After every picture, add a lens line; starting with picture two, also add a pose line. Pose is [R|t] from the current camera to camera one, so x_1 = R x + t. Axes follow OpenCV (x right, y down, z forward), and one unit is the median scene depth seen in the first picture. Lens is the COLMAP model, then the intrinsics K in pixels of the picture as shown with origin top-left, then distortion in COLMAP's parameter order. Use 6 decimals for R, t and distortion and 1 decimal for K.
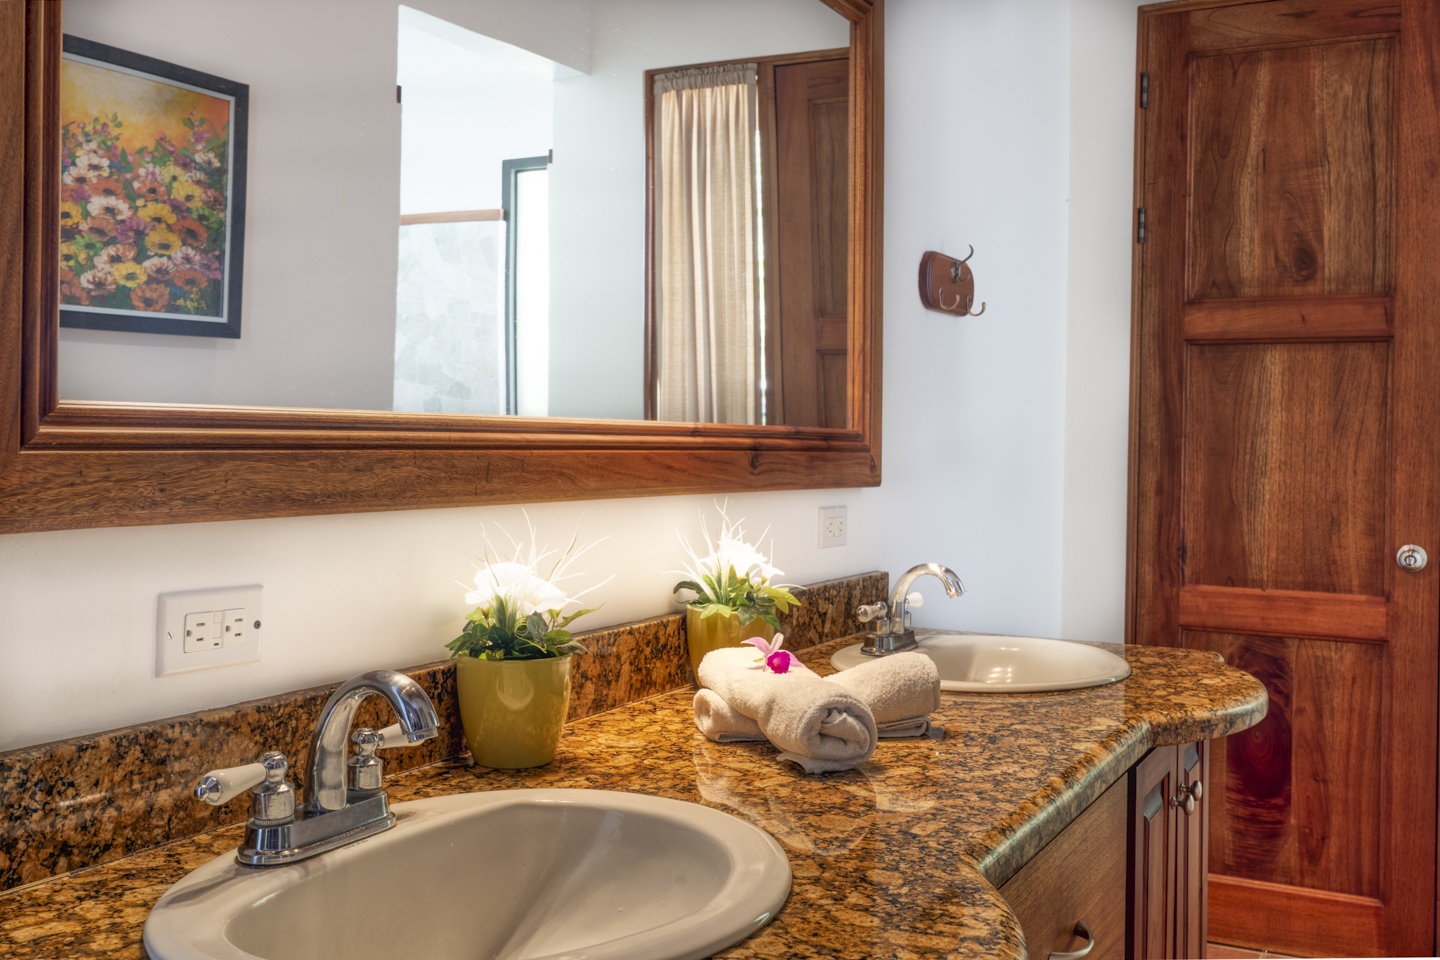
lens RADIAL K [[1447.4, 0, 726.8], [0, 1447.4, 438.2], [0, 0, 1]] dist [0.011678, 0.004315]
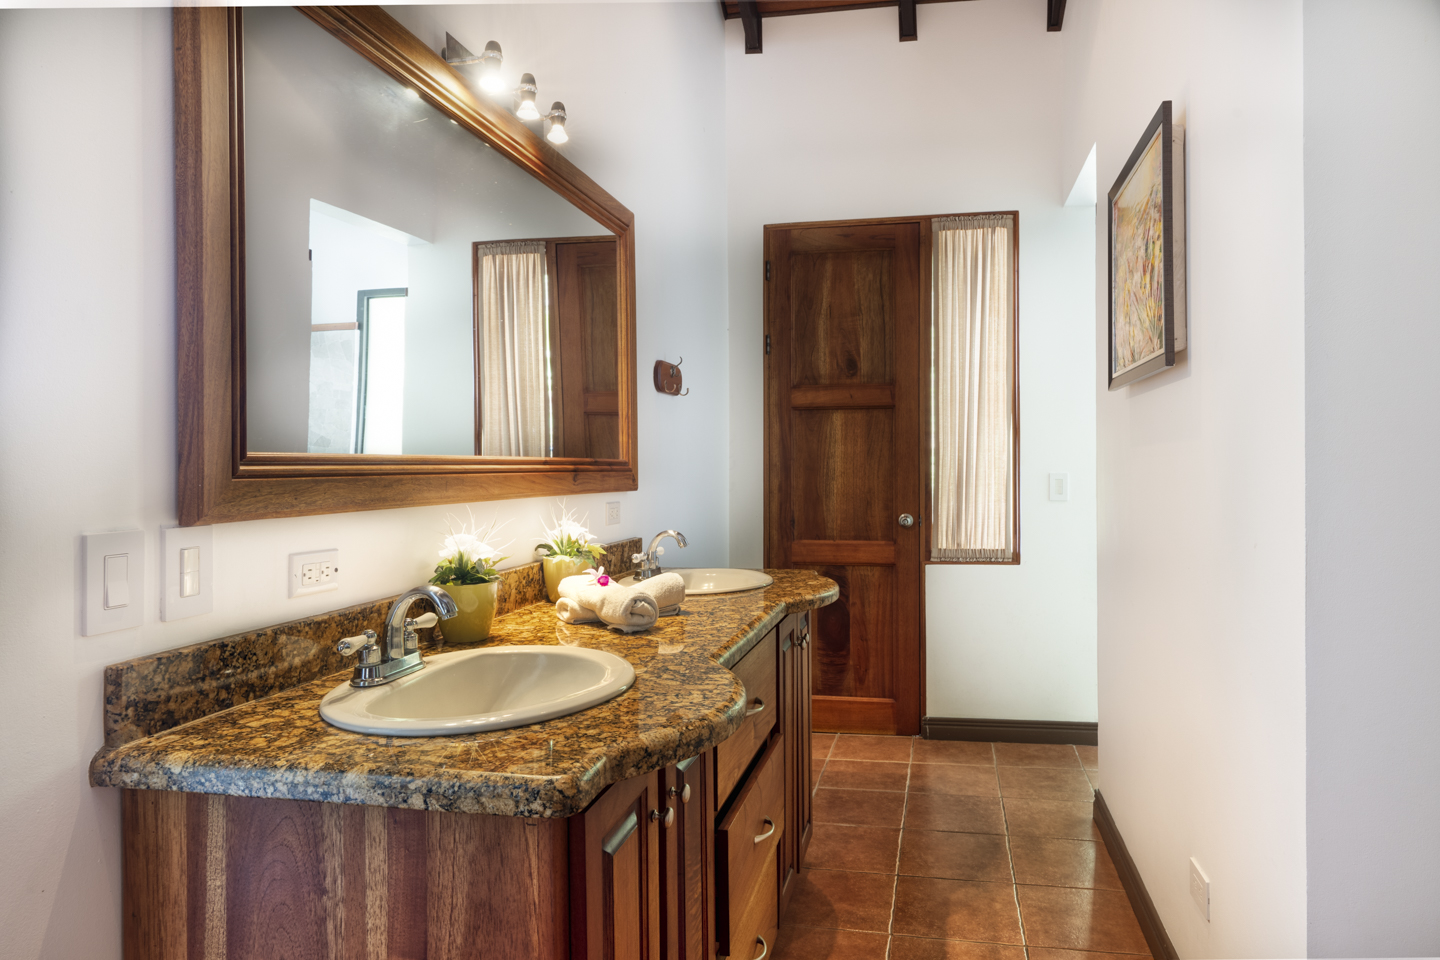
lens RADIAL K [[914.0, 0, 783.9], [0, 914.0, 463.5], [0, 0, 1]] dist [0.001446, 0.000348]
pose [[0.953883, -0.019636, 0.299535, -0.045403], [0.019516, 0.999804, 0.003392, -0.000638], [-0.299543, 0.002610, 0.954079, -0.111340]]
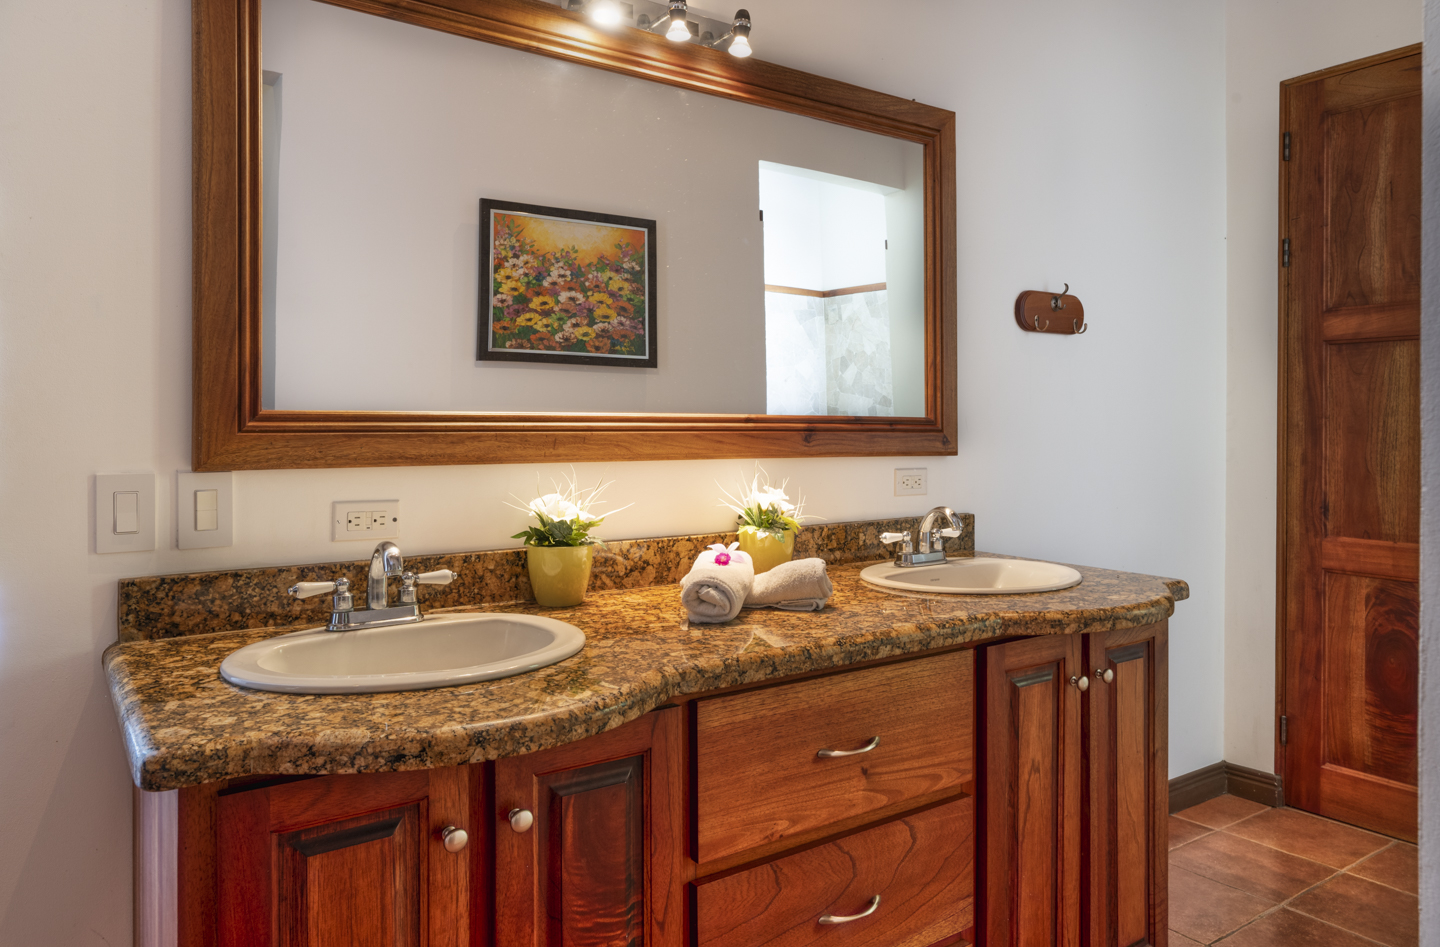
lens RADIAL K [[990.7, 0, 718.4], [0, 990.7, 422.1], [0, 0, 1]] dist [0.000168, 0.004222]
pose [[0.886629, -0.011510, -0.462338, 0.261422], [0.010103, 0.999934, -0.005519, 0.002083], [0.462370, 0.000222, 0.886687, -0.003253]]
